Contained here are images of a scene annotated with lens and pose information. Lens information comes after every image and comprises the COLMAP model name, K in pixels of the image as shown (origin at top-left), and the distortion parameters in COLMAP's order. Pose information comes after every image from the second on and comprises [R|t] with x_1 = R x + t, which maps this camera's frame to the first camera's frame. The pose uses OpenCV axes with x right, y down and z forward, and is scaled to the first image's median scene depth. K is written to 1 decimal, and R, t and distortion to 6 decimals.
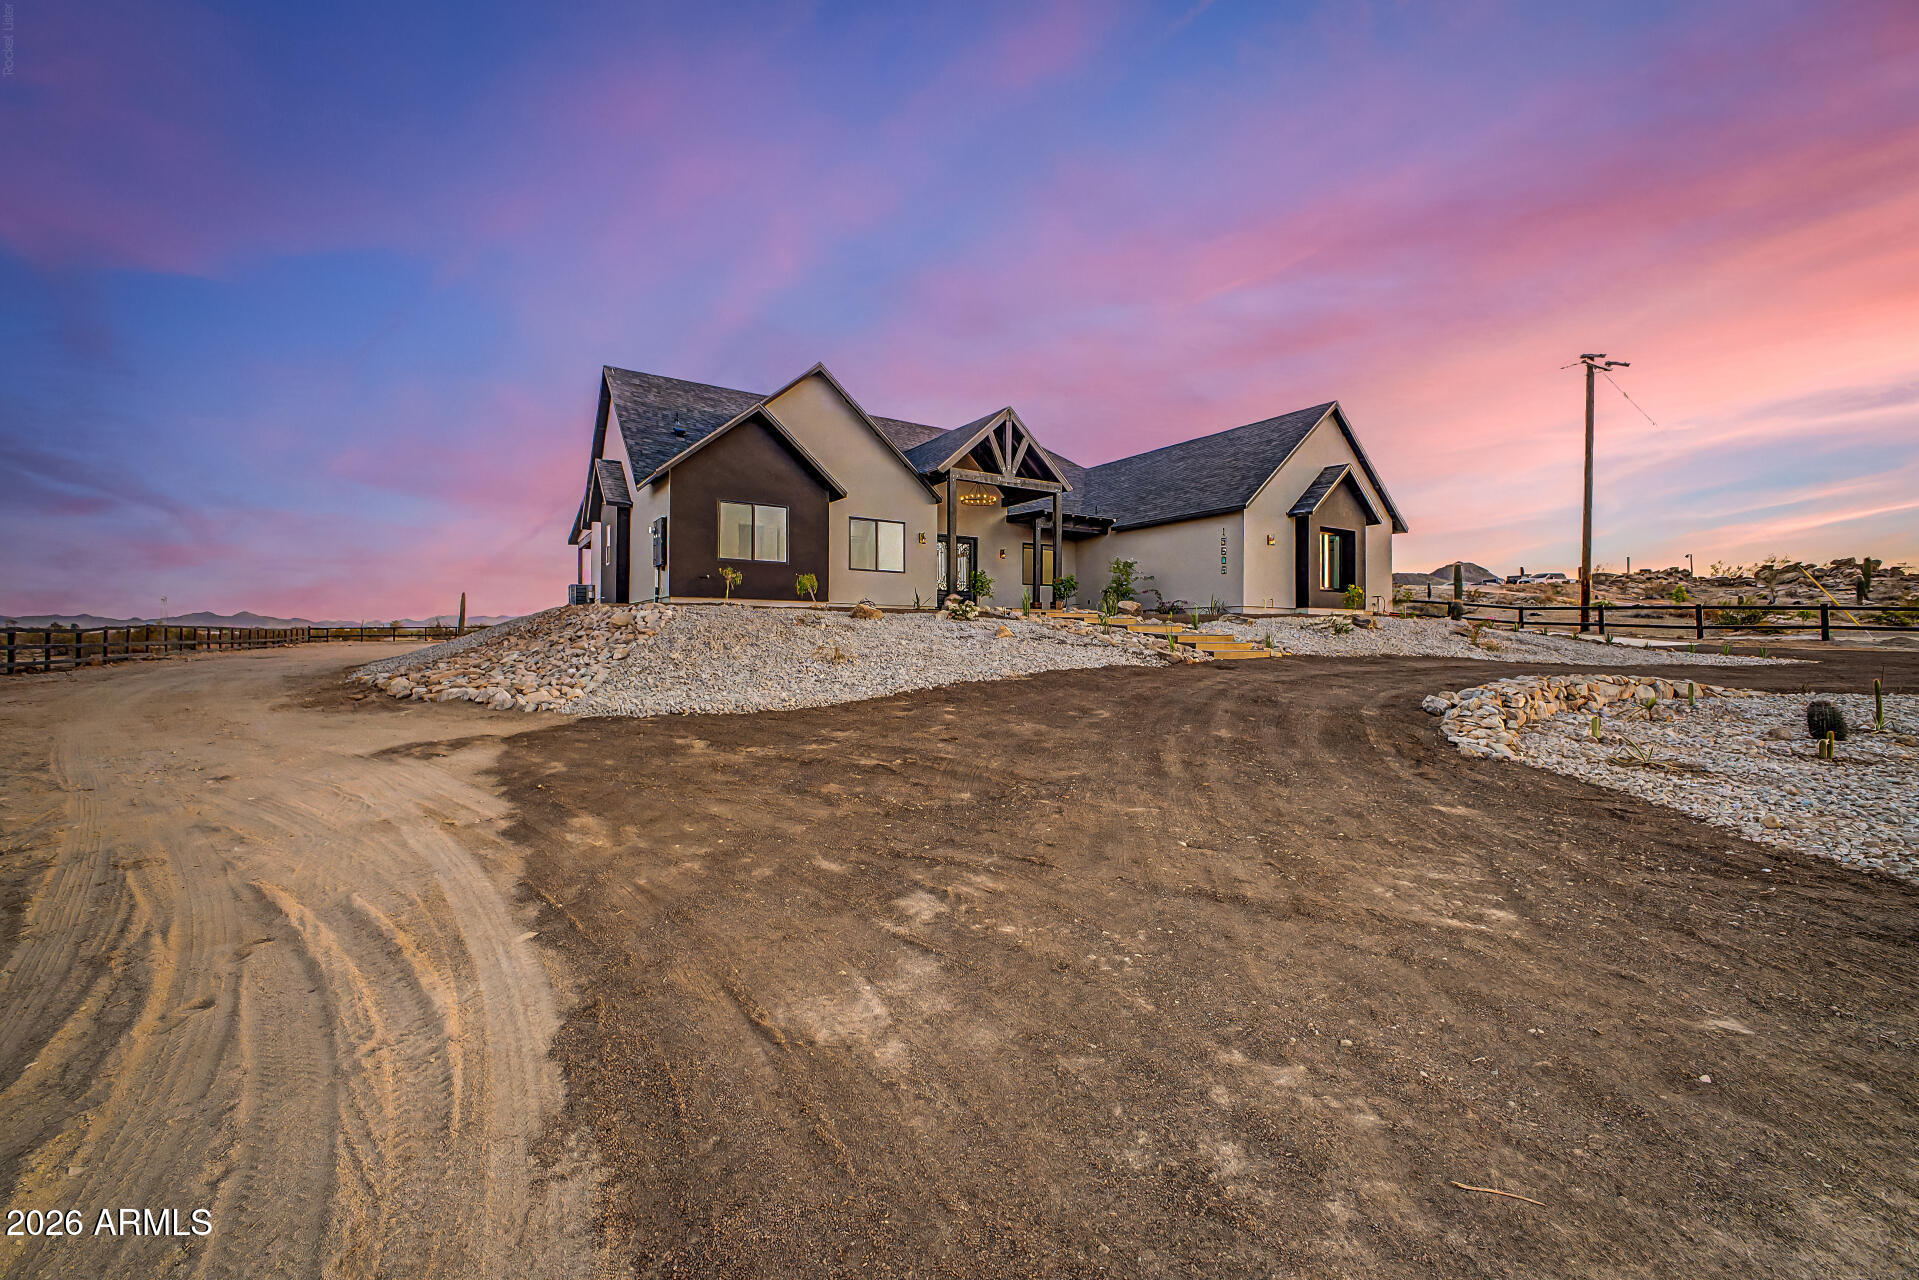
lens RADIAL K [[756.6, 0, 958.3], [0, 756.6, 639.2], [0, 0, 1]] dist [-0.000551, -0.000016]
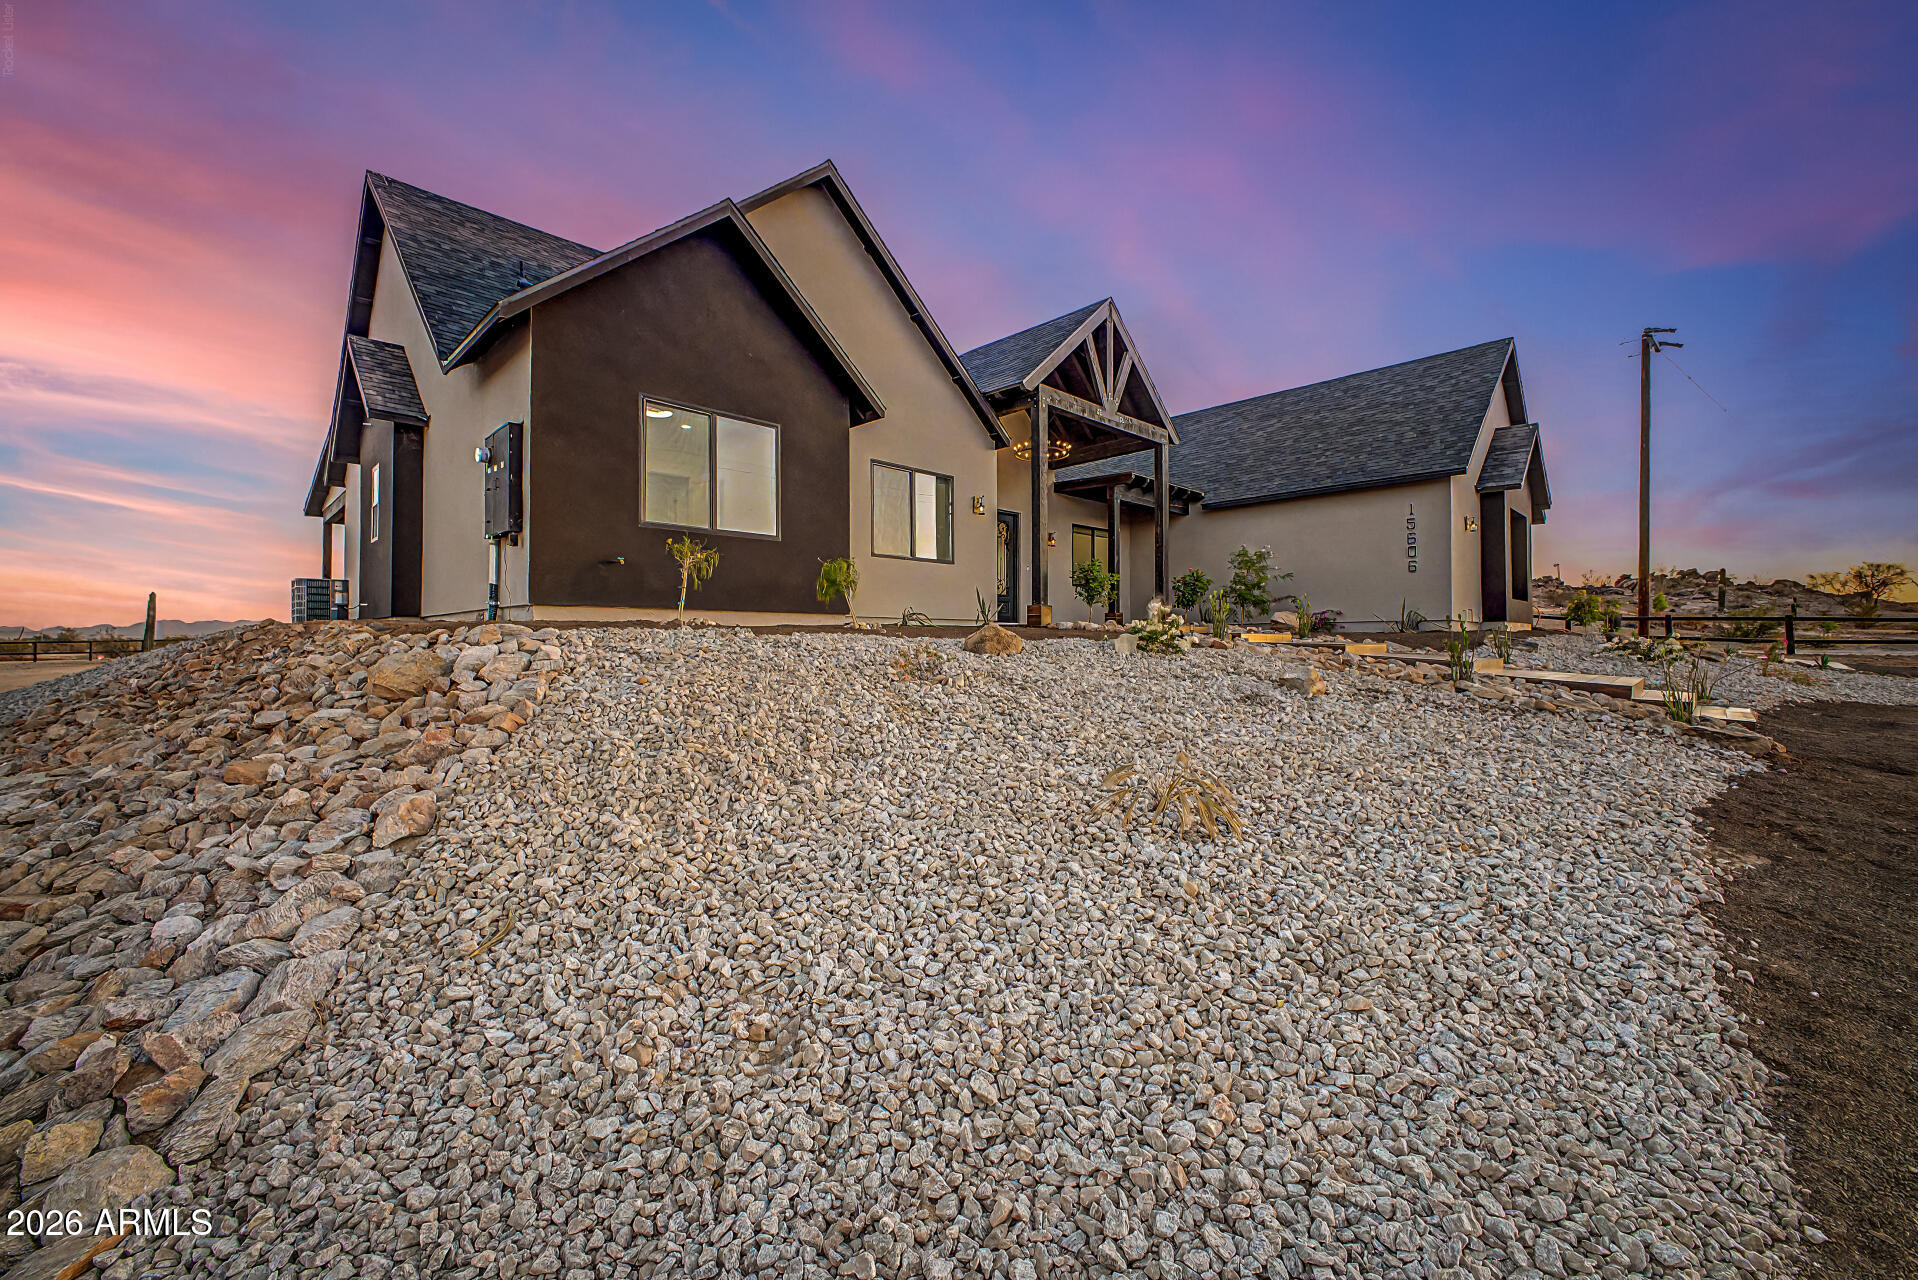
lens RADIAL K [[769.3, 0, 961.0], [0, 769.3, 637.9], [0, 0, 1]] dist [-0.002737, -0.000127]
pose [[0.978177, -0.005883, 0.207691, -0.184124], [0.007462, 0.999949, -0.006819, -0.026091], [-0.207641, 0.008220, 0.978171, 0.411722]]
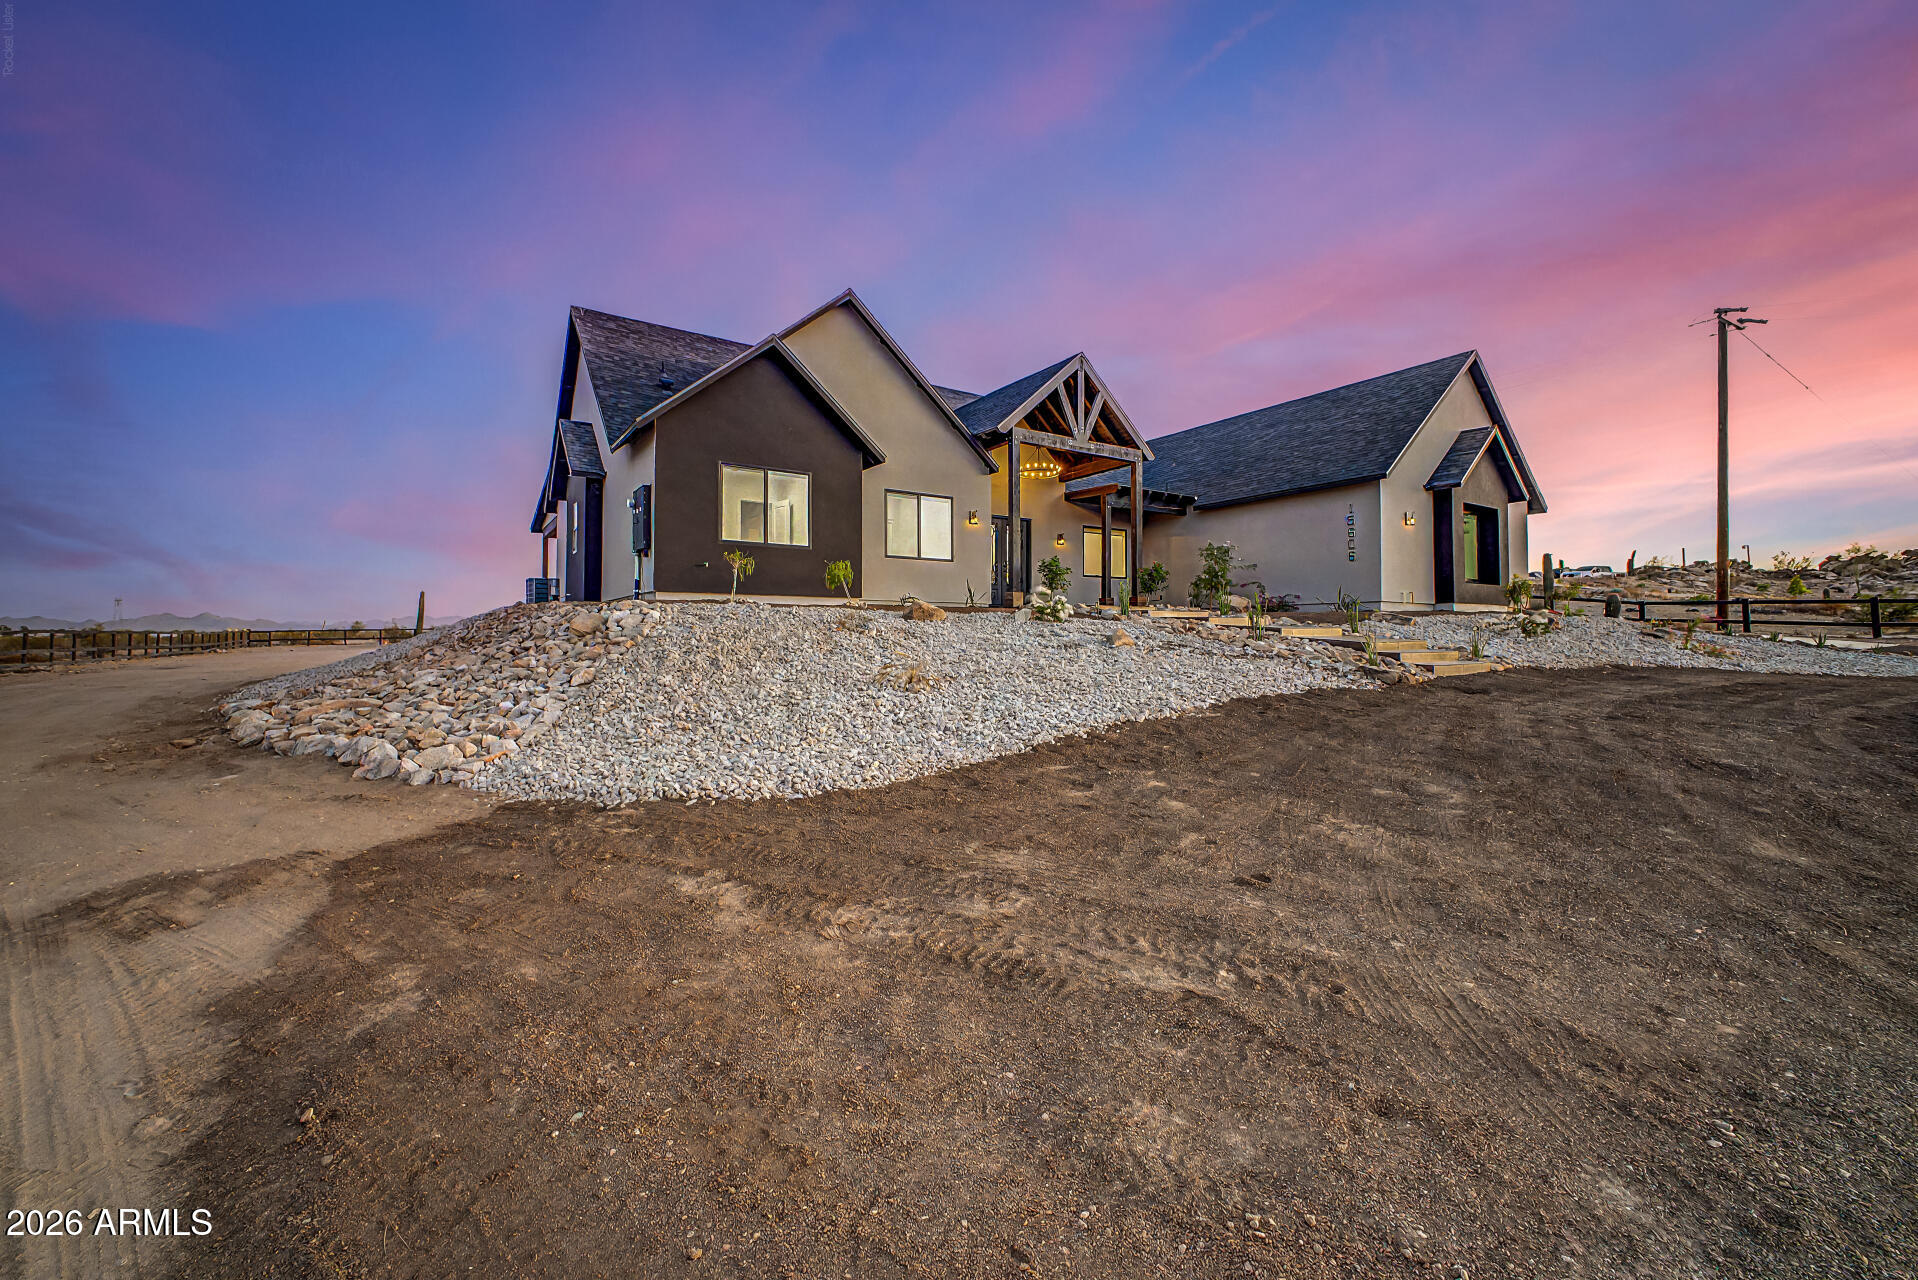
lens RADIAL K [[771.8, 0, 957.5], [0, 771.8, 627.7], [0, 0, 1]] dist [-0.001176, -0.000349]
pose [[0.999869, -0.004740, 0.015491, -0.077244], [0.004937, 0.999907, -0.012718, -0.007957], [-0.015429, 0.012793, 0.999799, 0.191719]]
